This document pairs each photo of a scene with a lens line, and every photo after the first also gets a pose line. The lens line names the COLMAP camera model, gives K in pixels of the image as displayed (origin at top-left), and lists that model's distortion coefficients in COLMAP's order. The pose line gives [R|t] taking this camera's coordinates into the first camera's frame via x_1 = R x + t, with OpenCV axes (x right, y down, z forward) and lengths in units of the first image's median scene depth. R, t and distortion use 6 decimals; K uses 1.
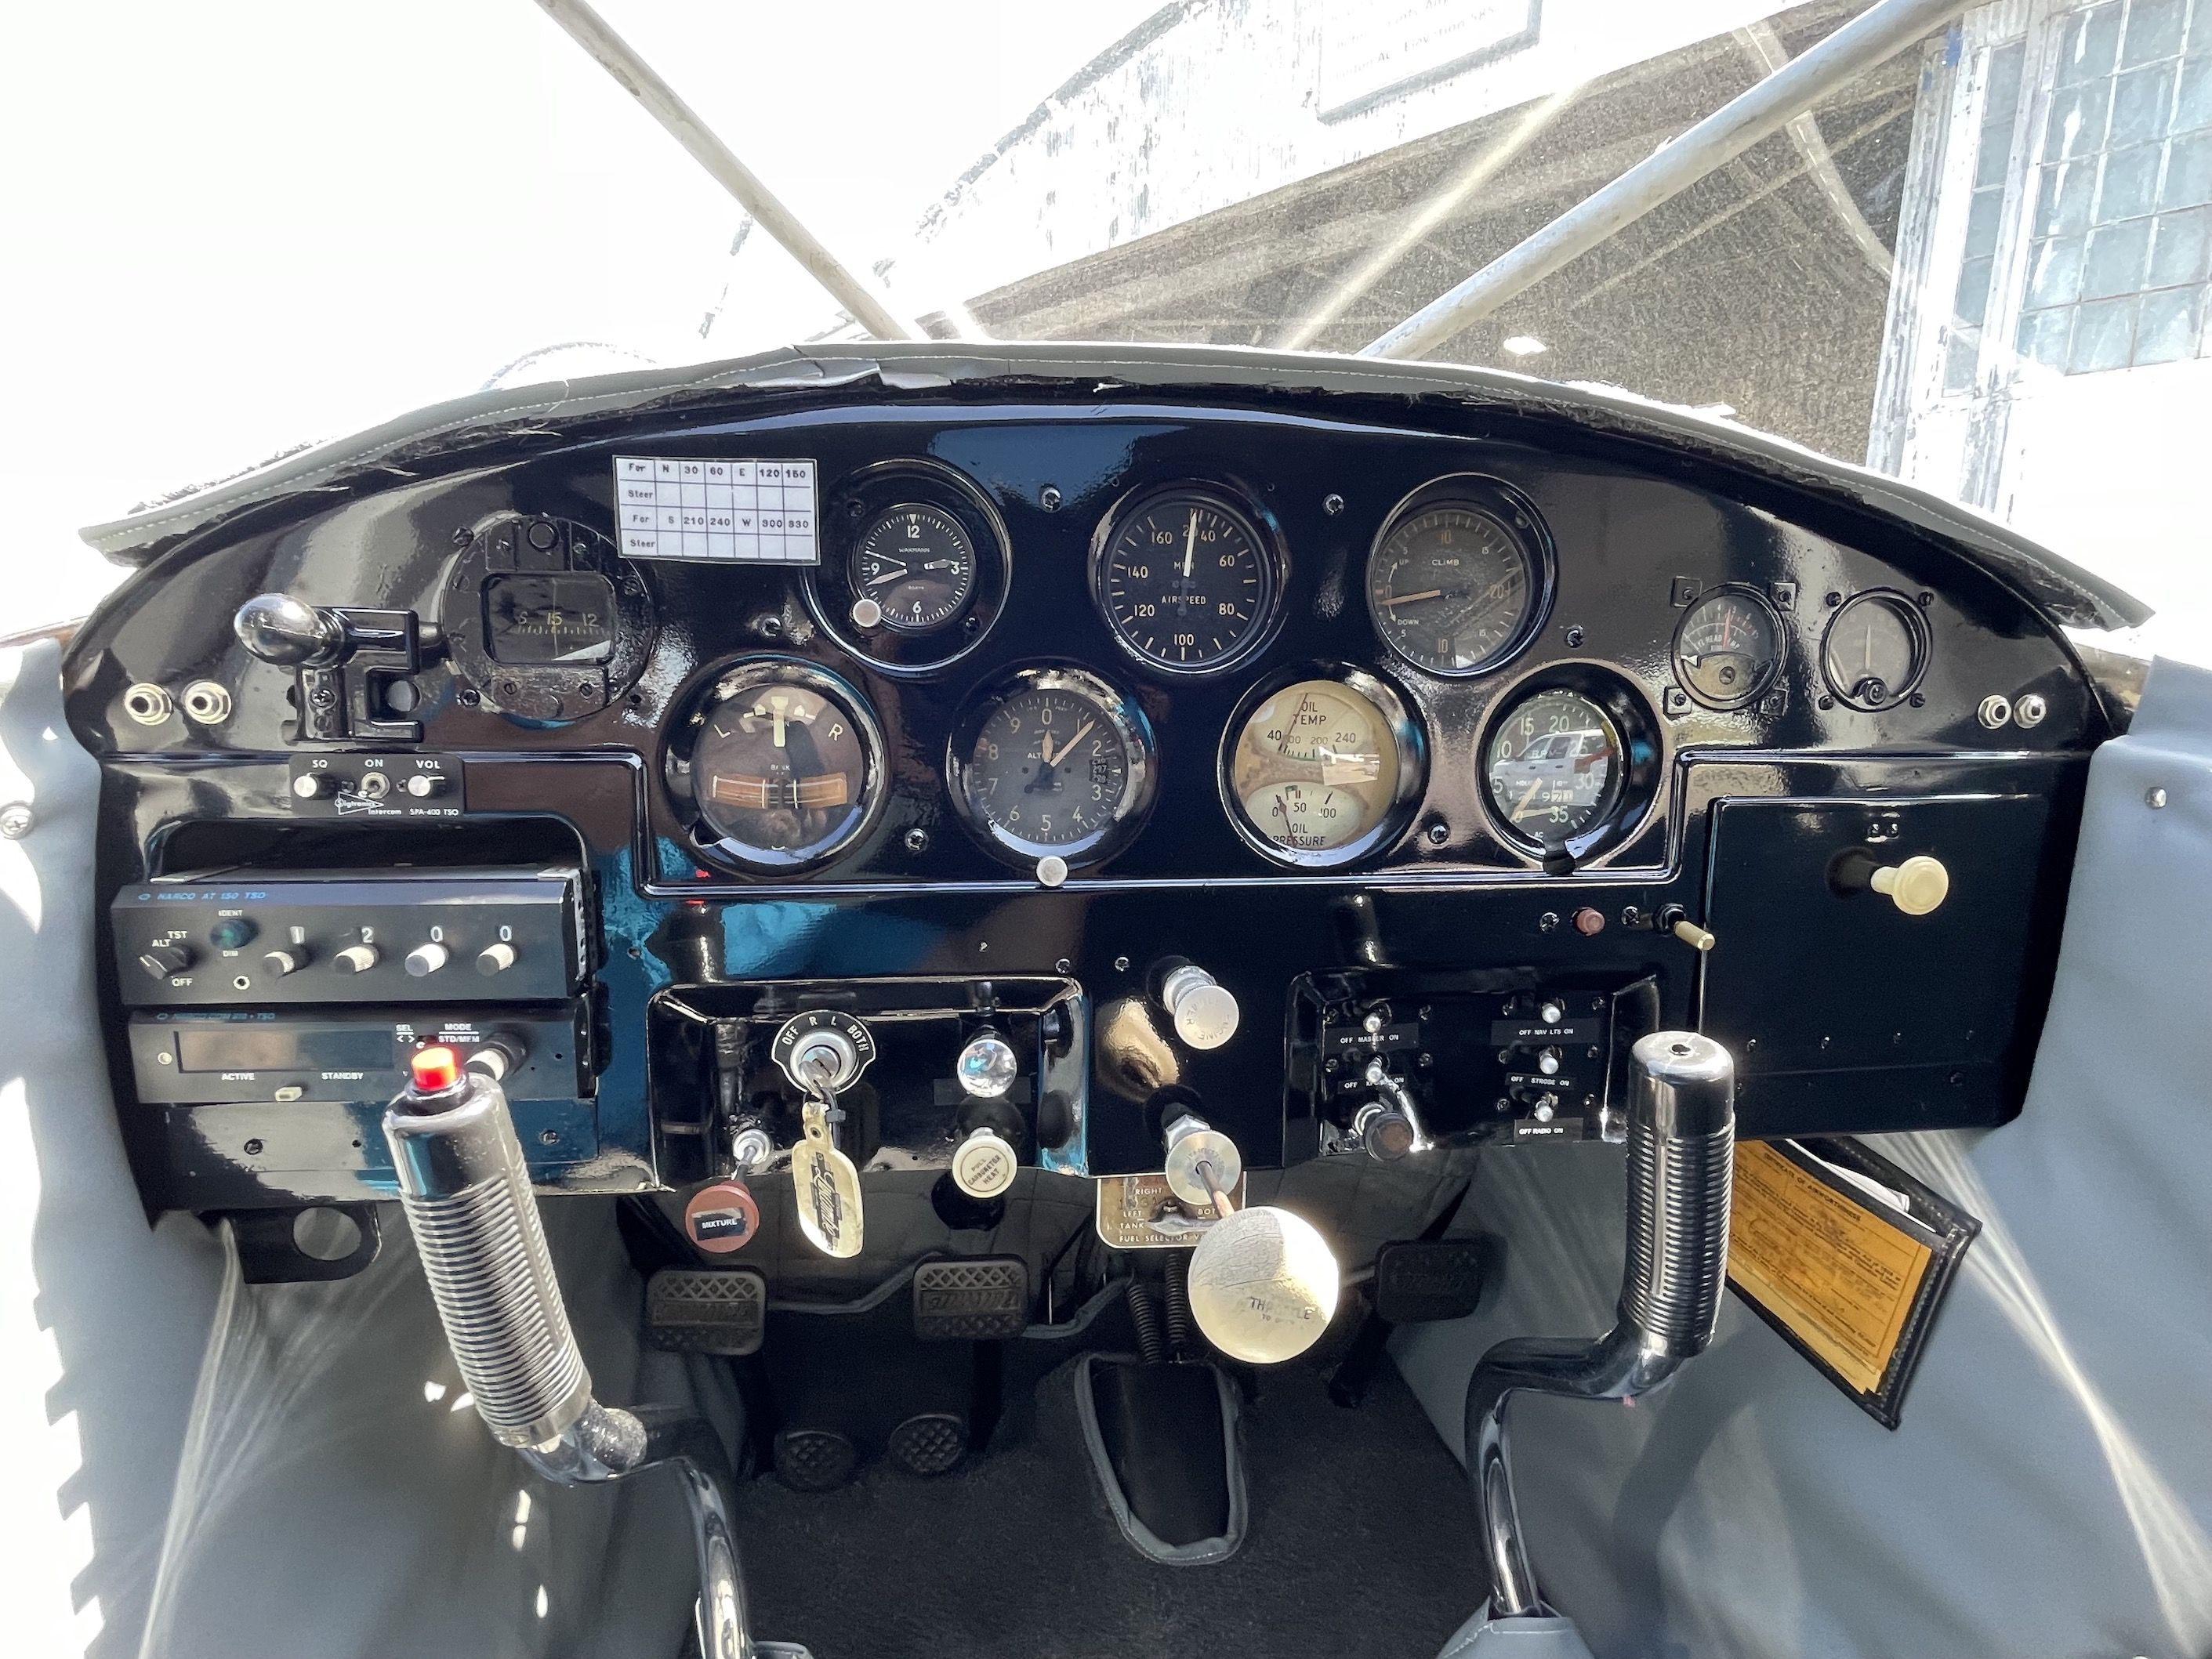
lens RADIAL K [[1089.2, 0, 1106.6], [0, 1089.2, 838.5], [0, 0, 1]] dist [-0.008348, 0.001772]
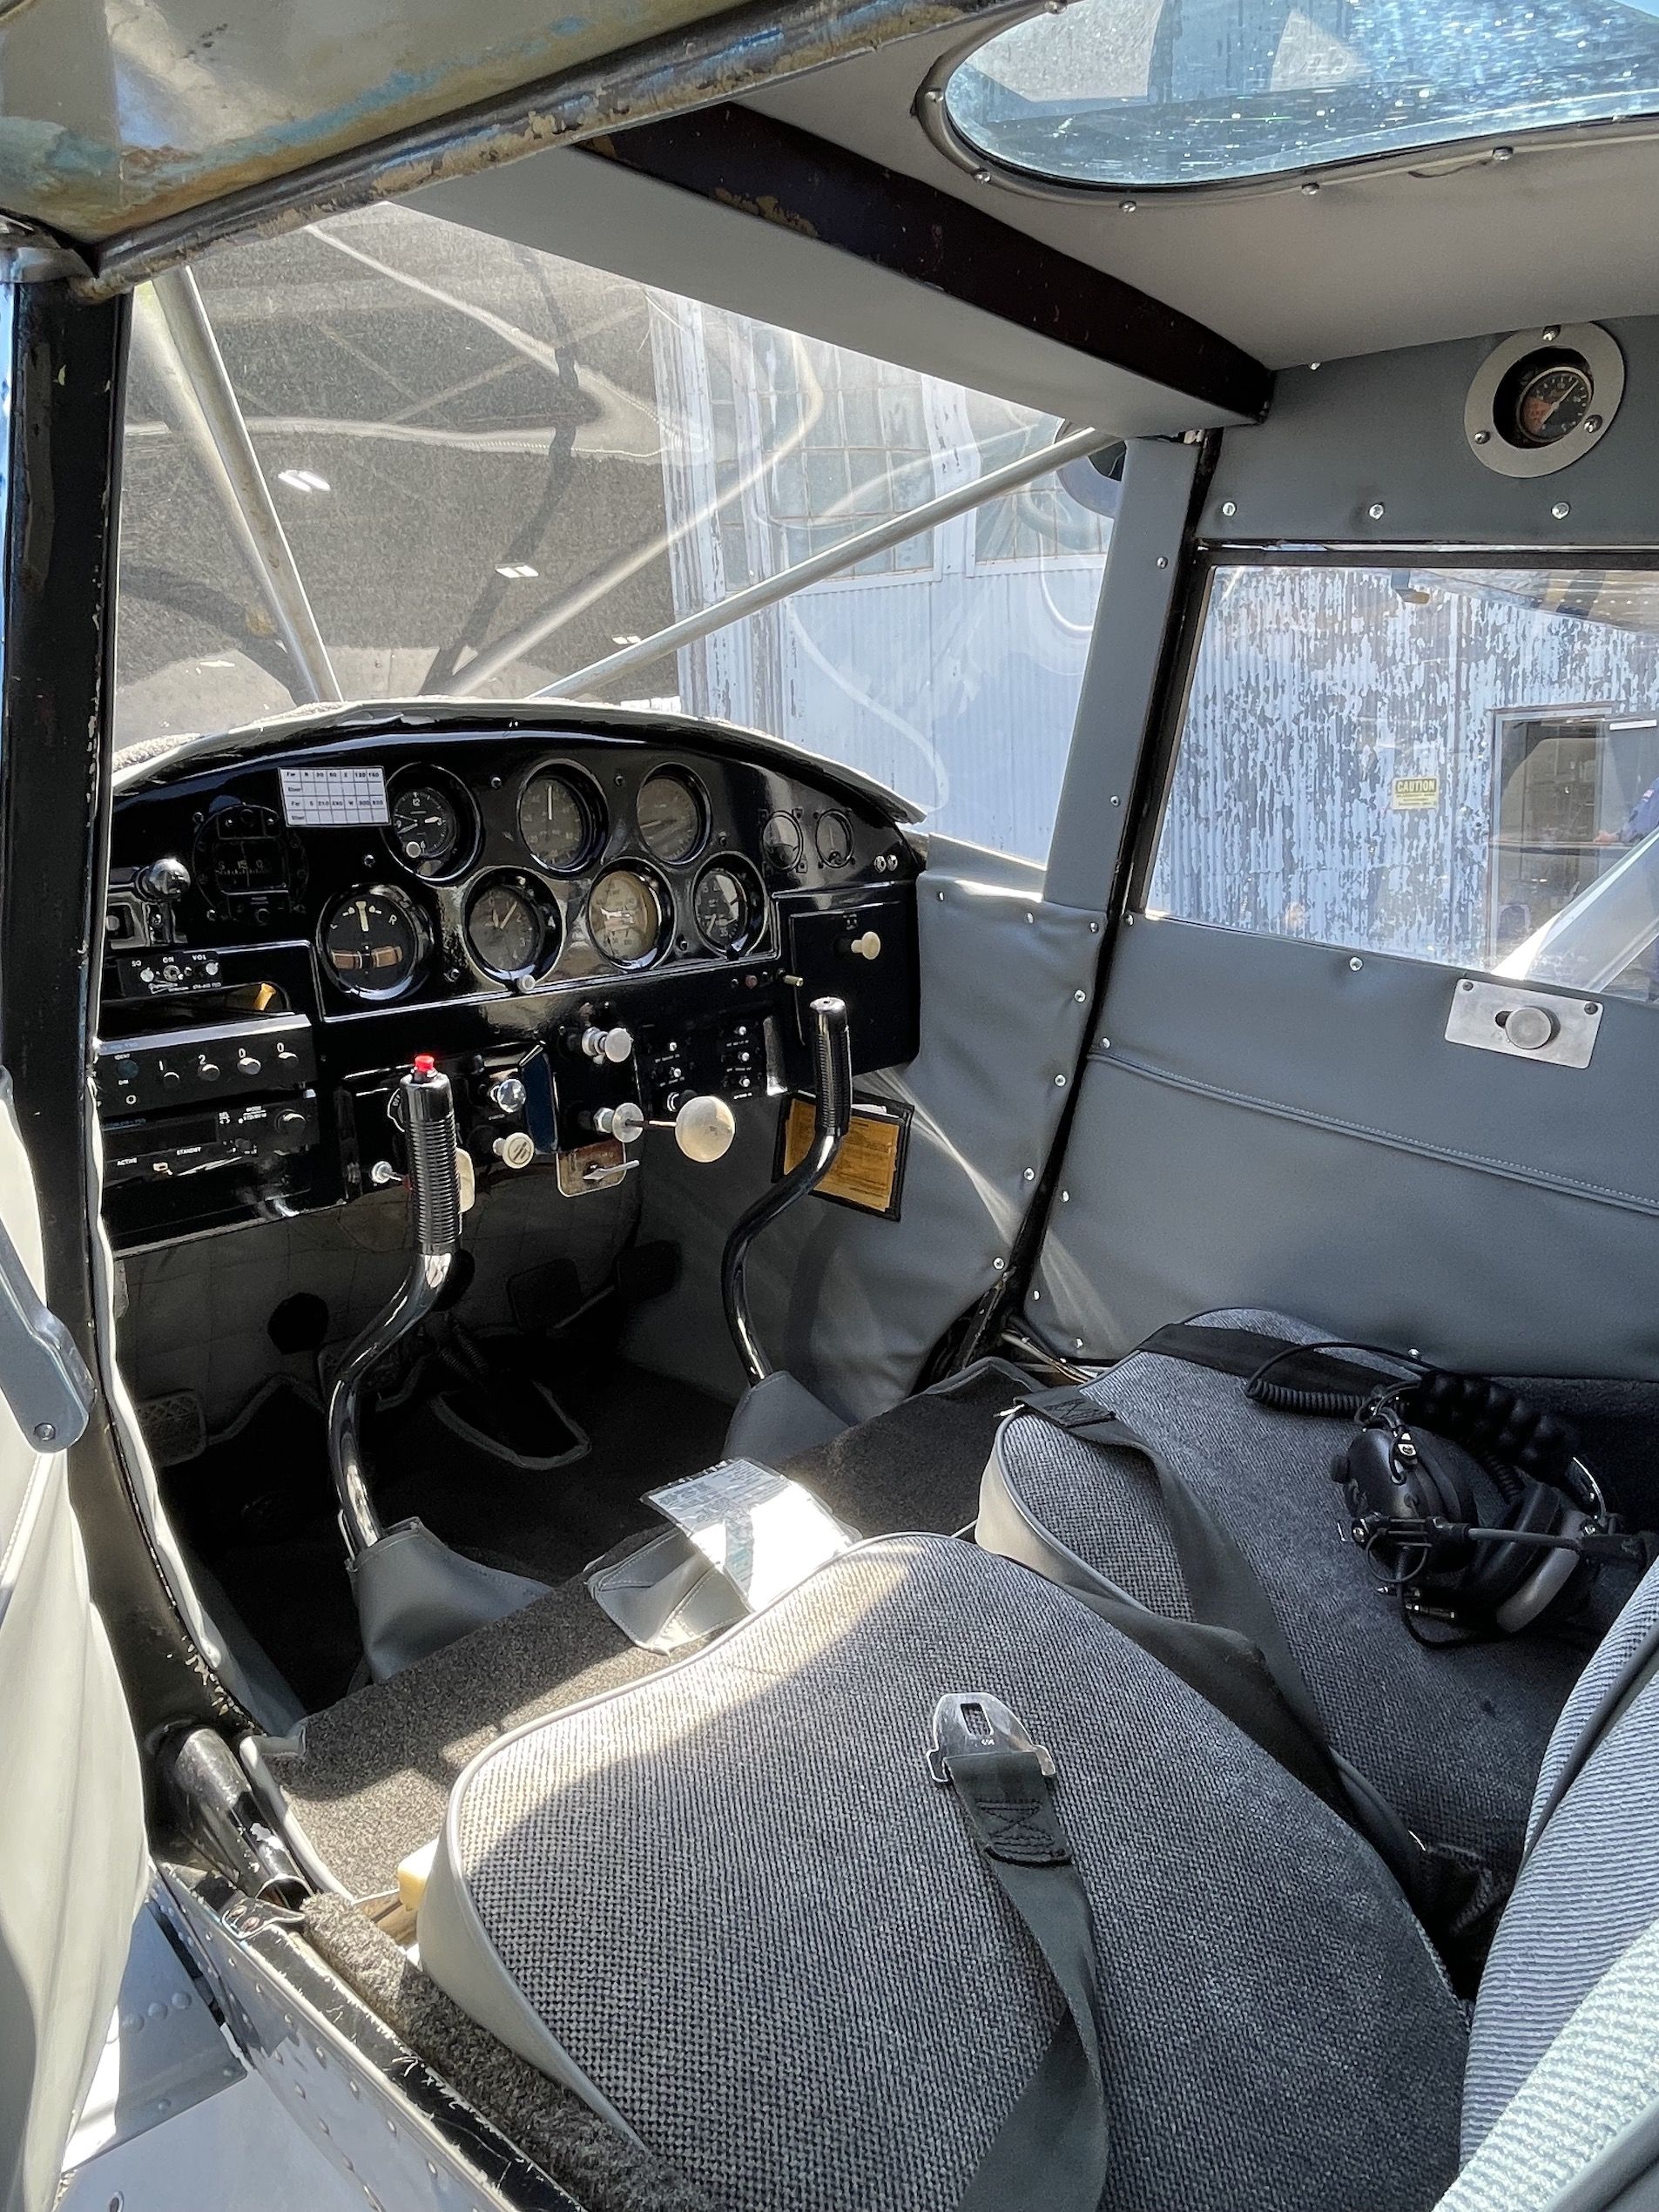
lens RADIAL K [[1427.7, 0, 829.5], [0, 1427.7, 1106.0], [0, 0, 1]] dist [-0.005266, -0.001998]
pose [[0.751239, -0.174467, 0.636554, -1.131082], [0.170824, 0.982965, 0.067811, 0.144421], [-0.637542, 0.057797, 0.768245, -1.072514]]
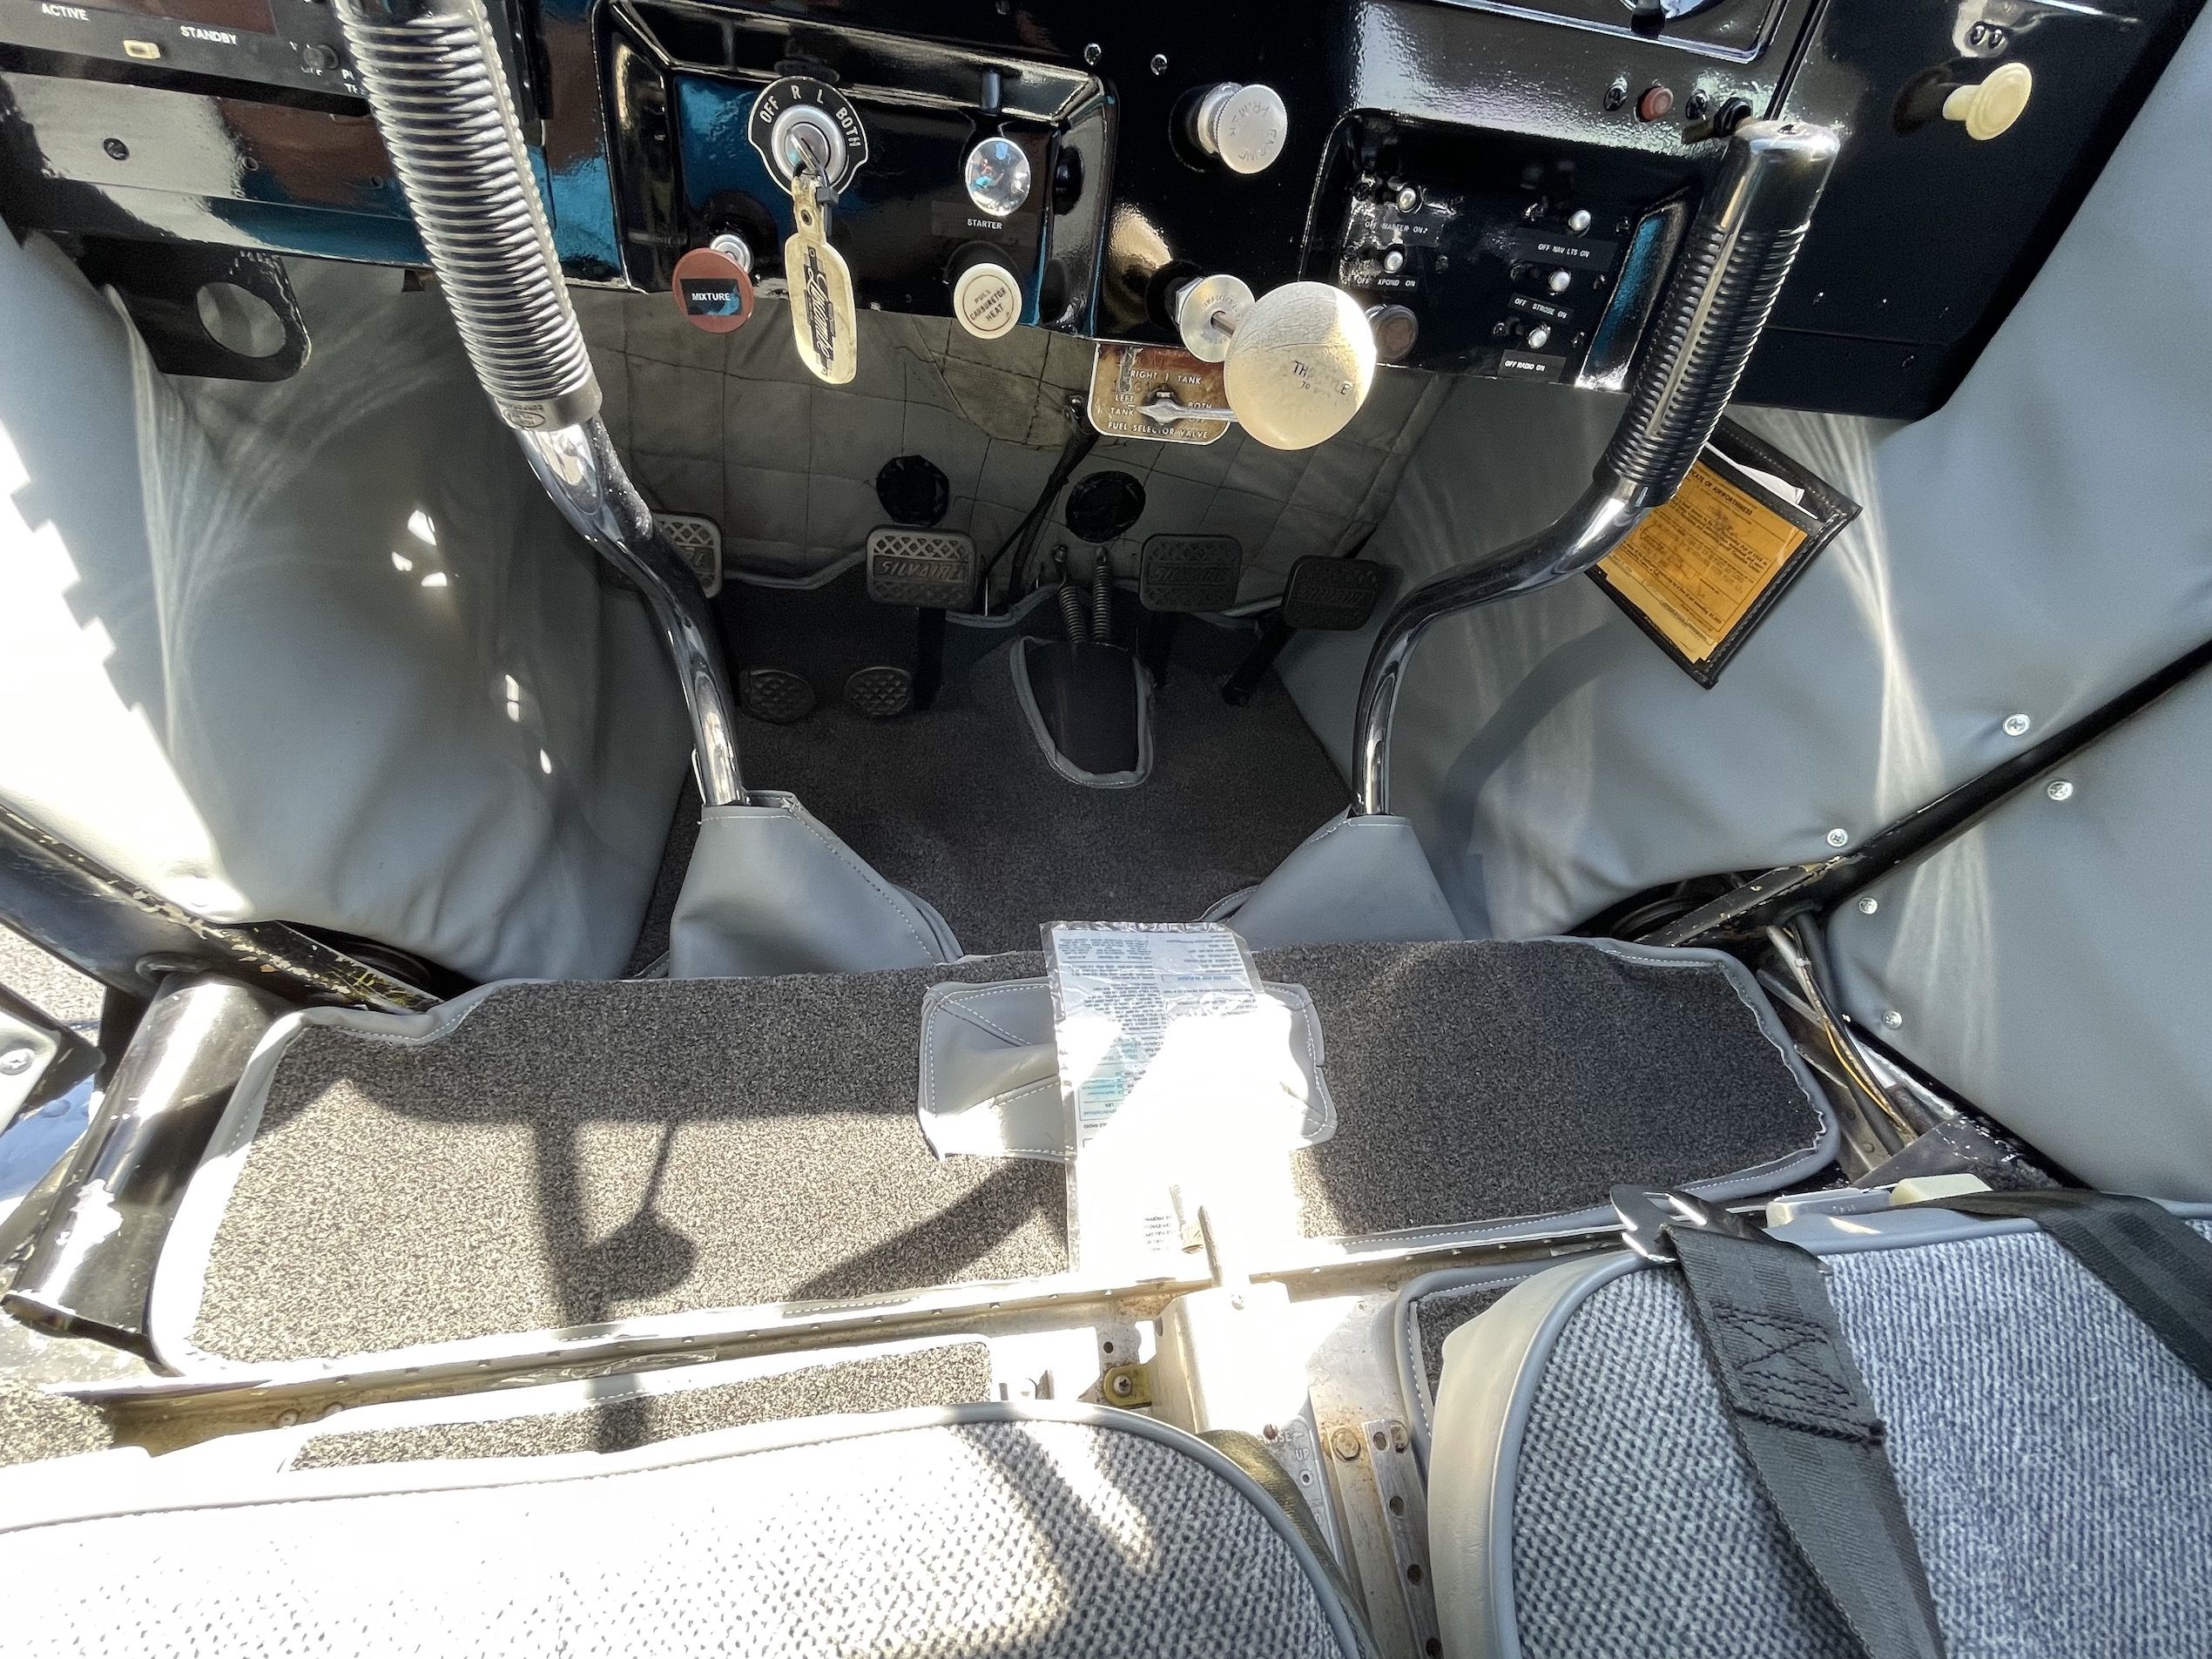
lens RADIAL K [[984.3, 0, 1097.8], [0, 984.3, 841.5], [0, 0, 1]] dist [-0.001616, 0.000494]
pose [[0.989900, 0.056385, 0.130074, -0.094690], [-0.111408, 0.876807, 0.467758, 0.279488], [-0.087676, -0.477525, 0.874233, 0.014320]]
